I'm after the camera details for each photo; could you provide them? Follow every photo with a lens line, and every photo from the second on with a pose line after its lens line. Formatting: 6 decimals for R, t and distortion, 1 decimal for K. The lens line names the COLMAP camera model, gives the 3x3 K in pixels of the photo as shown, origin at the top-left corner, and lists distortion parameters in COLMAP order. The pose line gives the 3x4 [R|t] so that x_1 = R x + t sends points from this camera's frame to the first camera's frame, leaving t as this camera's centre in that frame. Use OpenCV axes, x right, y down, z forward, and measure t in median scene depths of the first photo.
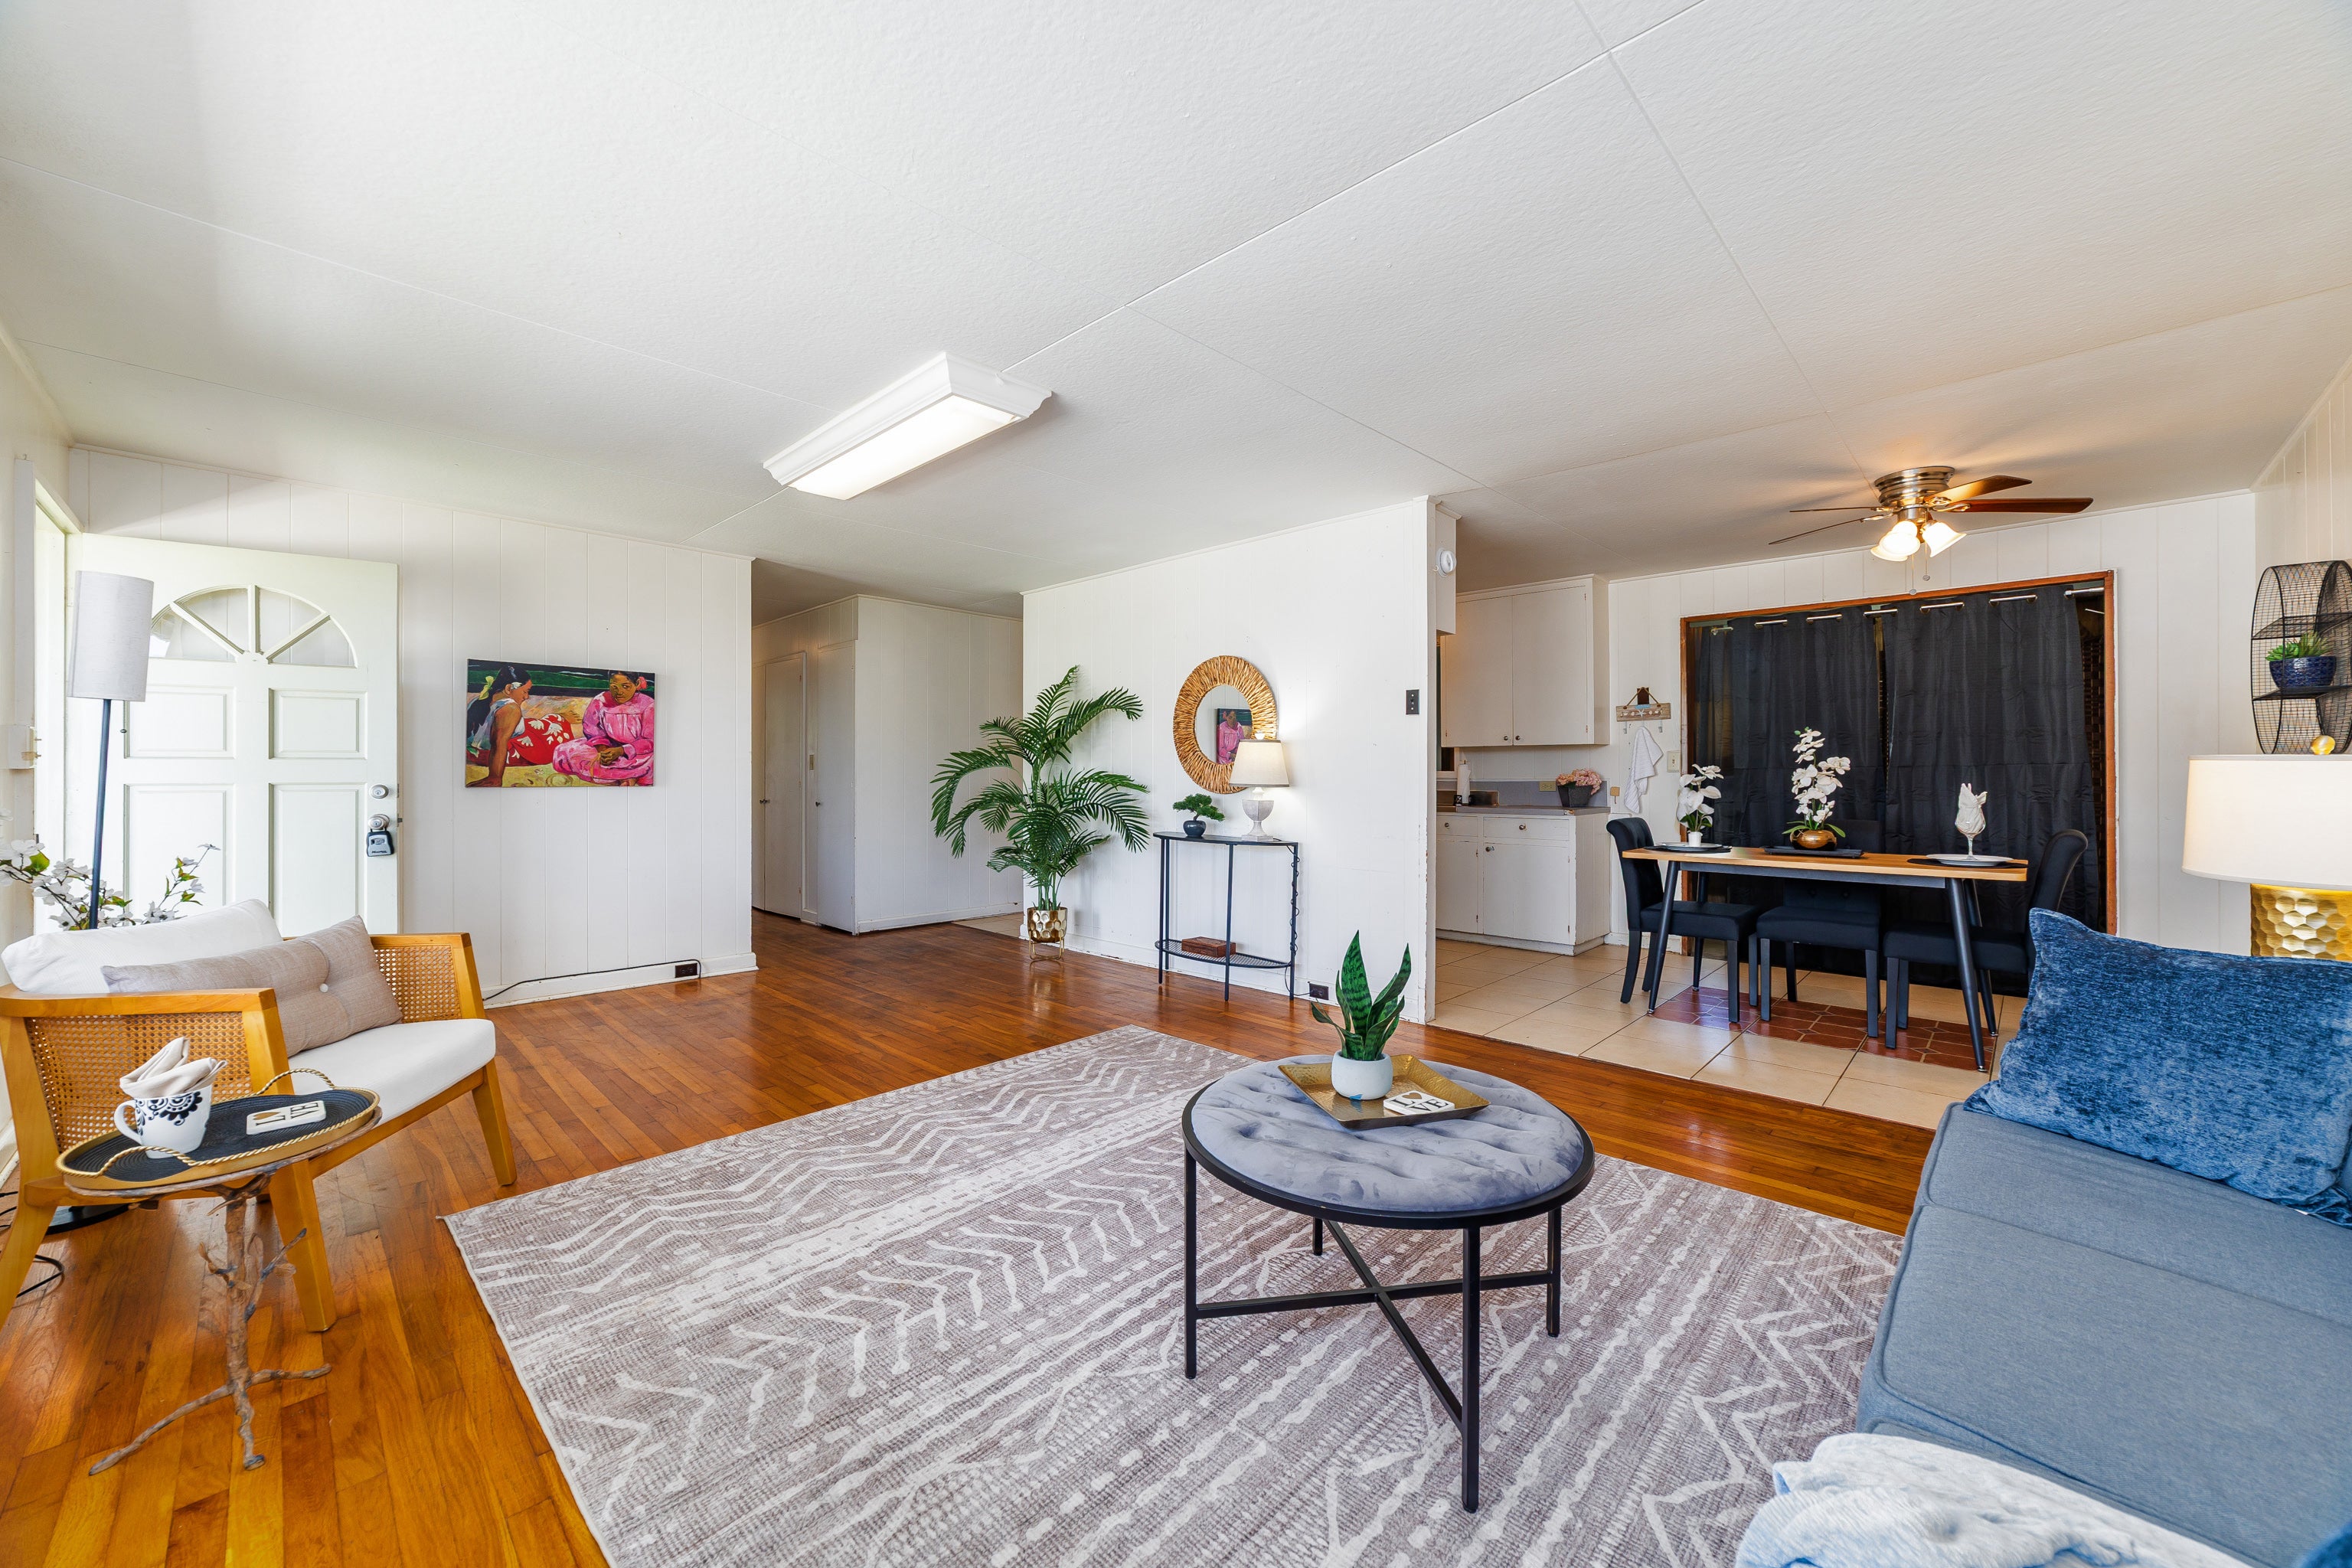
lens RADIAL K [[895.4, 0, 1171.5], [0, 895.4, 769.6], [0, 0, 1]] dist [-0.018095, 0.000358]
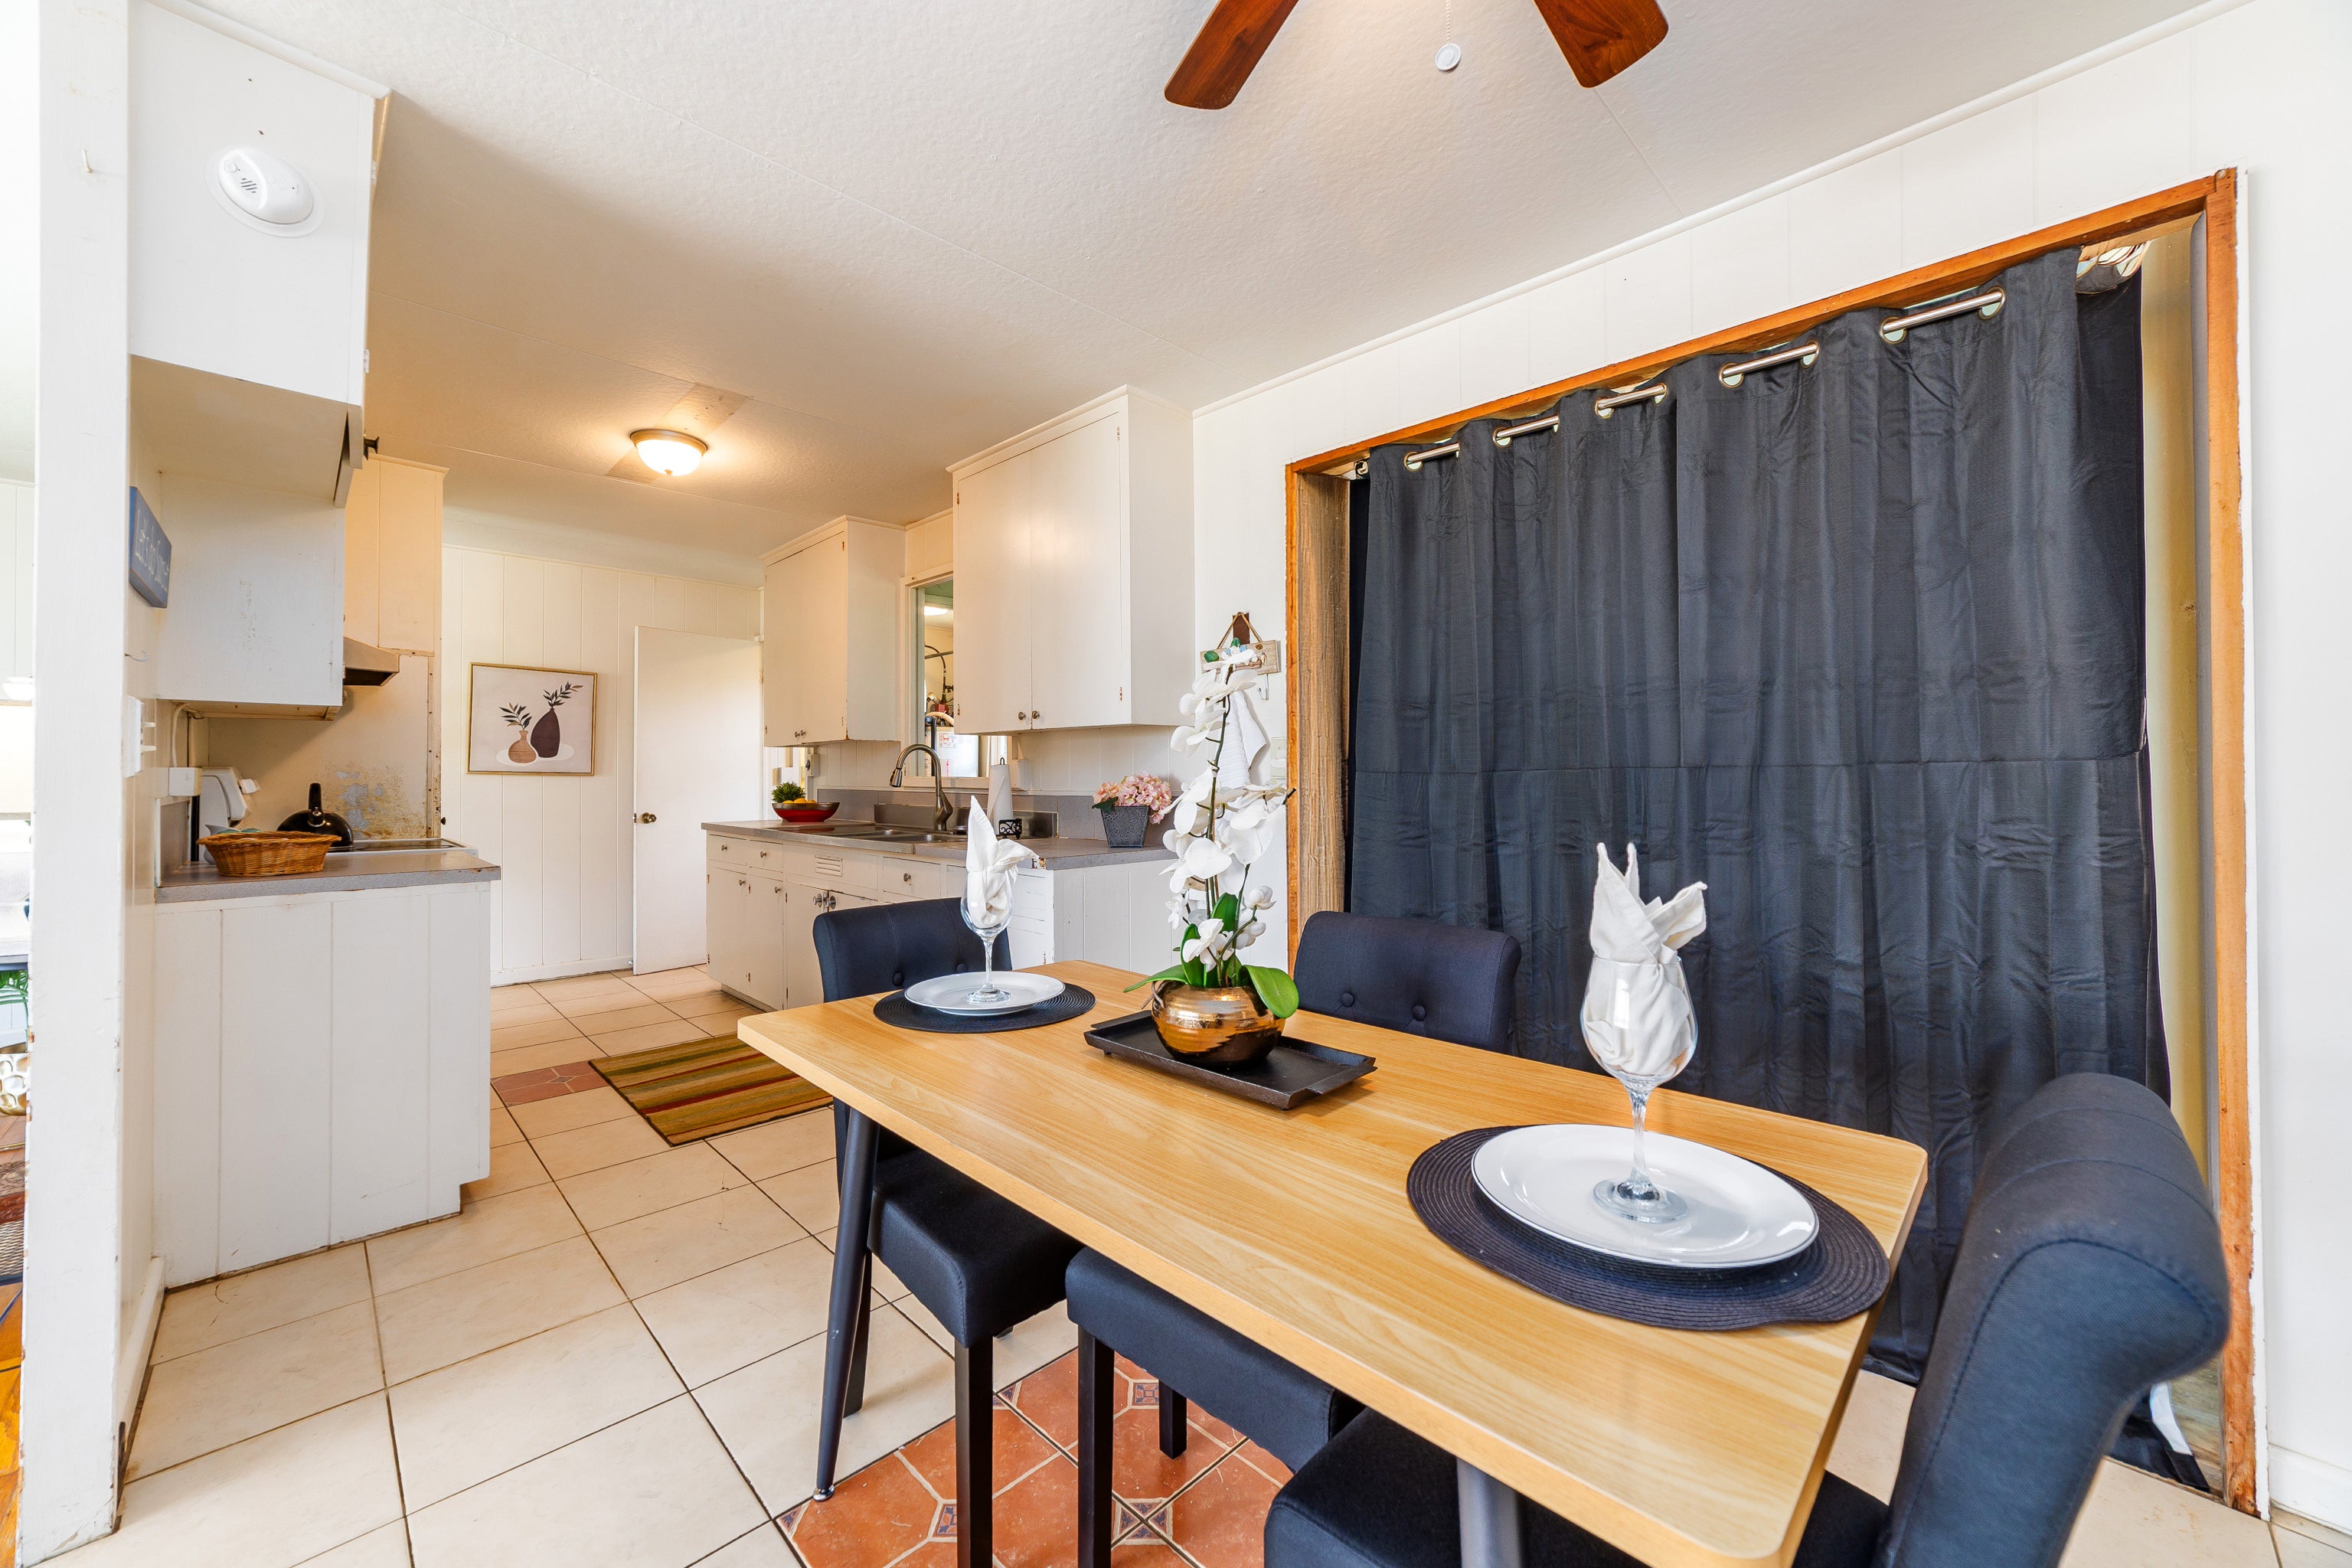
lens RADIAL K [[895.5, 0, 1183.8], [0, 895.5, 773.4], [0, 0, 1]] dist [-0.021596, 0.000057]
pose [[0.999918, -0.001963, -0.012623, 0.701605], [0.002013, 0.999990, 0.003906, -0.003311], [0.012615, -0.003931, 0.999913, 0.685440]]
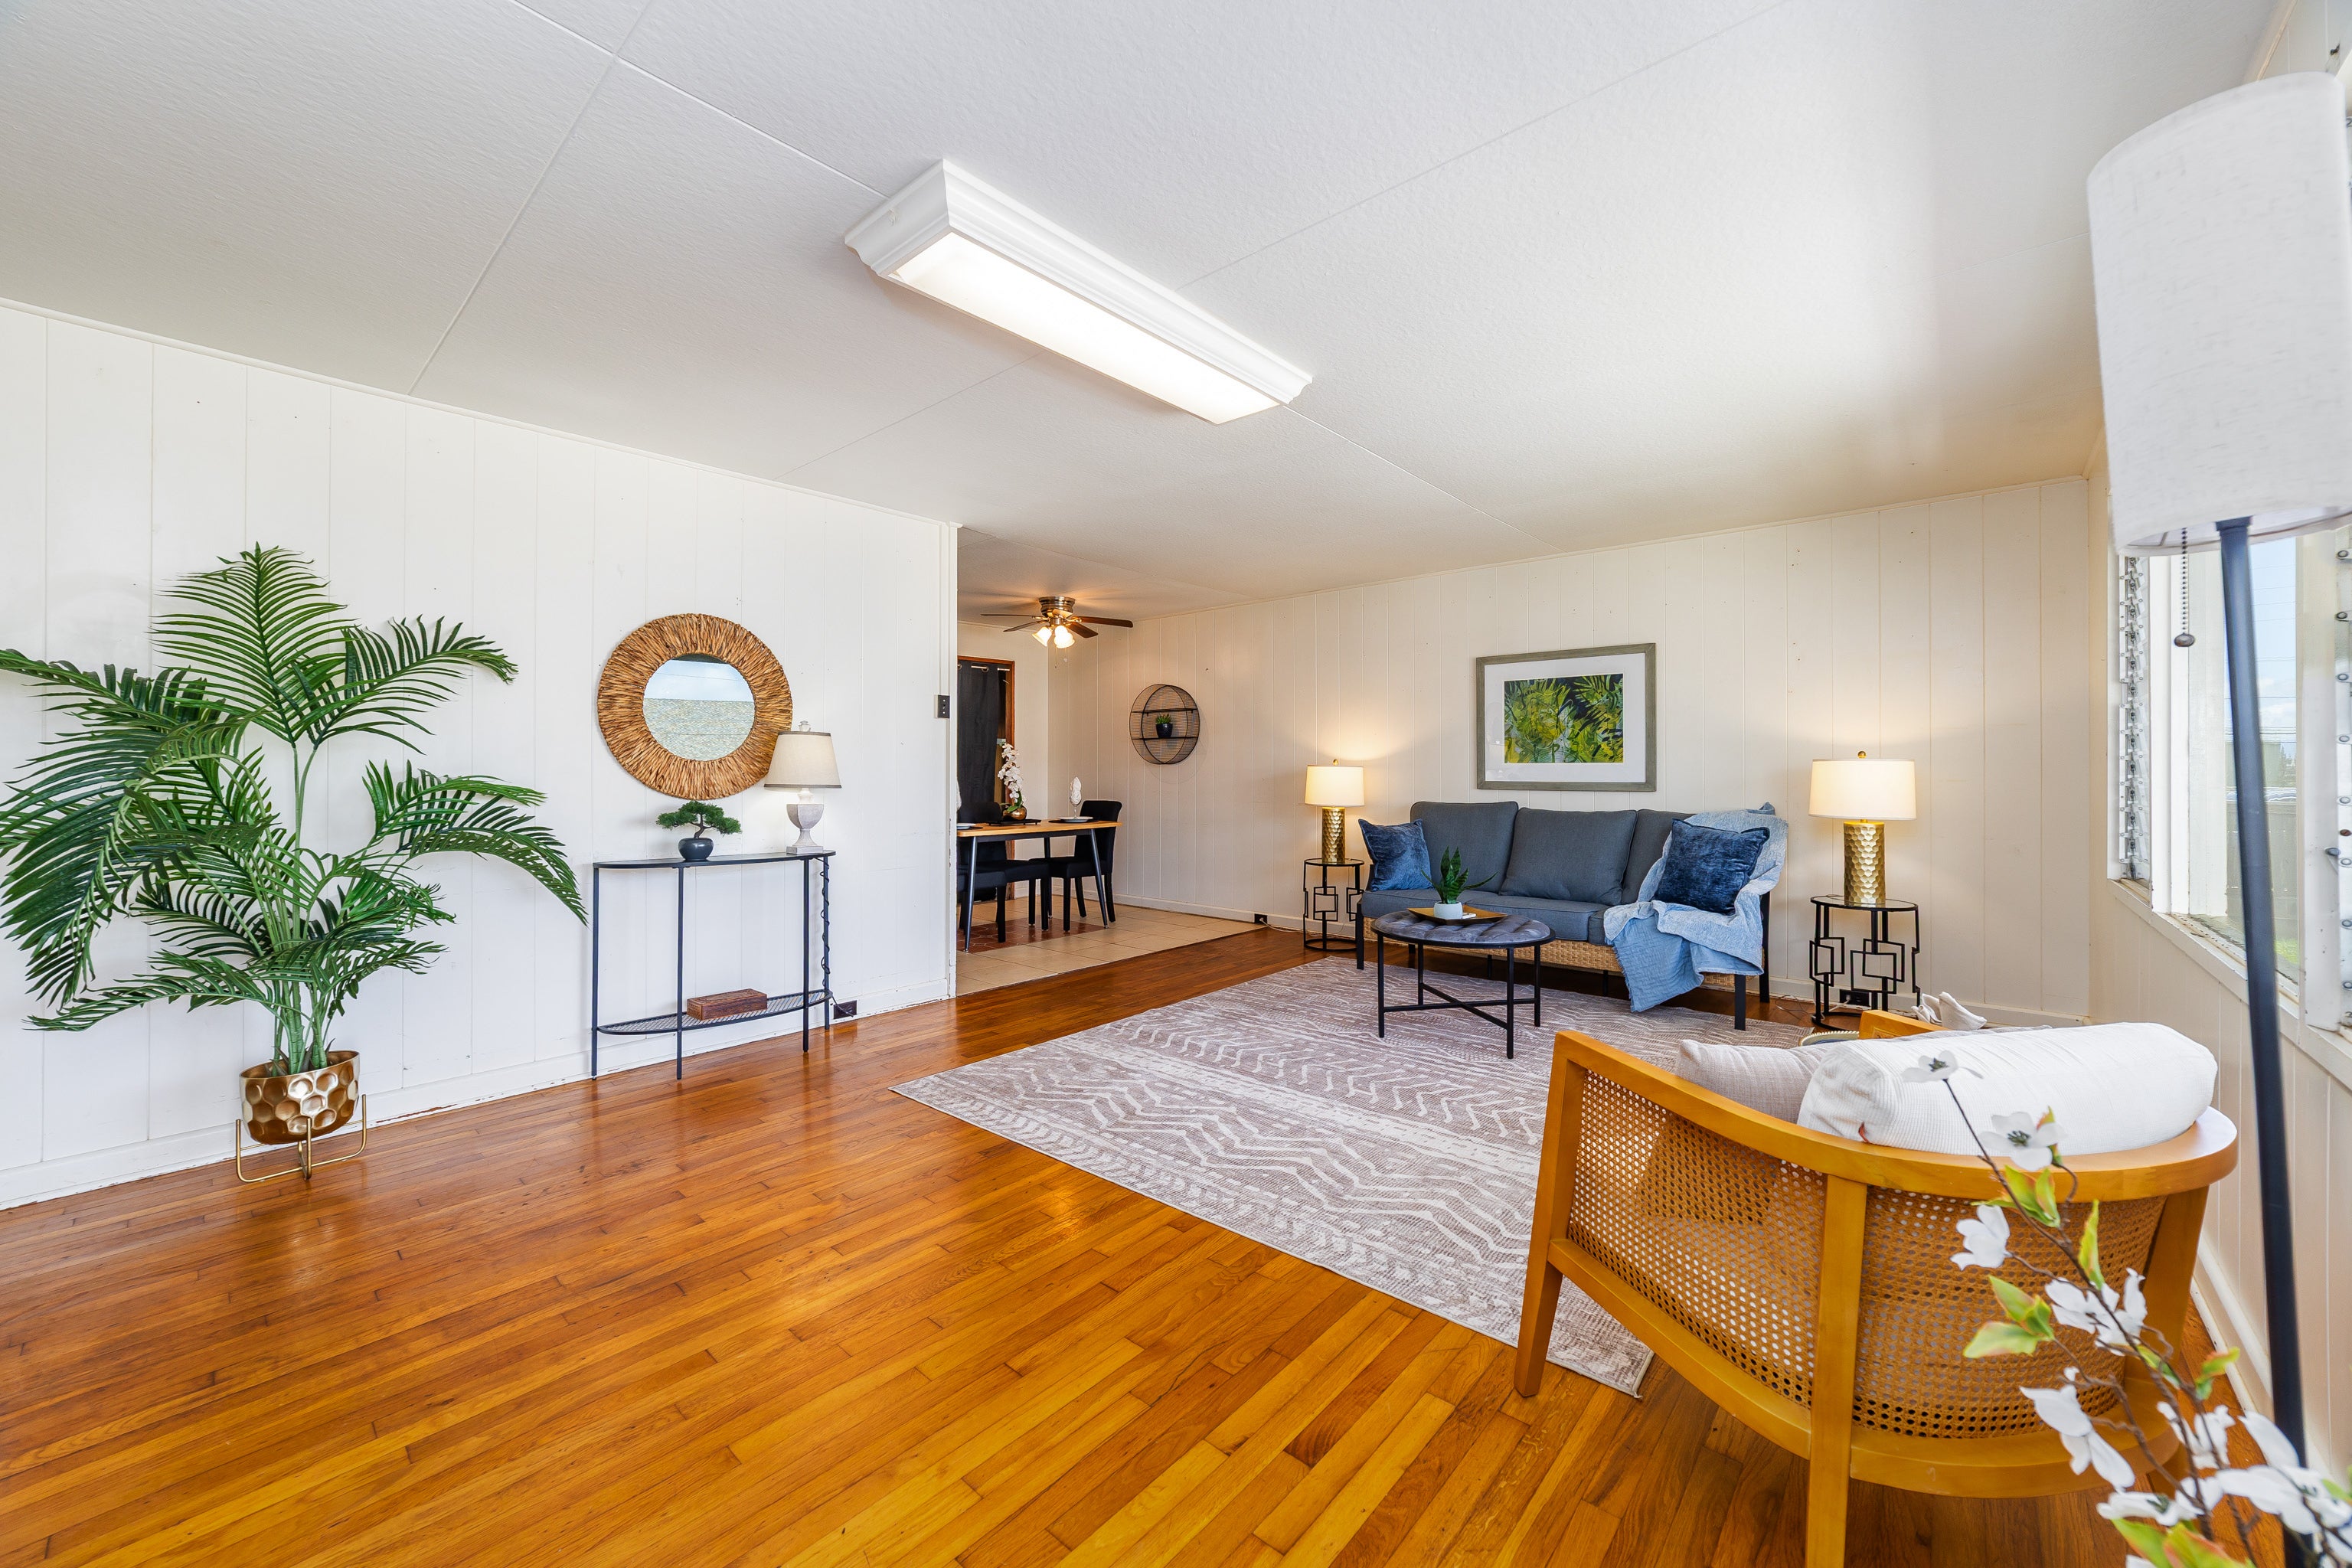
lens RADIAL K [[895.4, 0, 1171.5], [0, 895.4, 769.6], [0, 0, 1]] dist [-0.018095, 0.000358]
pose [[-0.046192, 0.001488, 0.998931, -0.833645], [-0.006442, 0.999978, -0.001787, 0.001358], [-0.998912, -0.006518, -0.046181, 0.771204]]
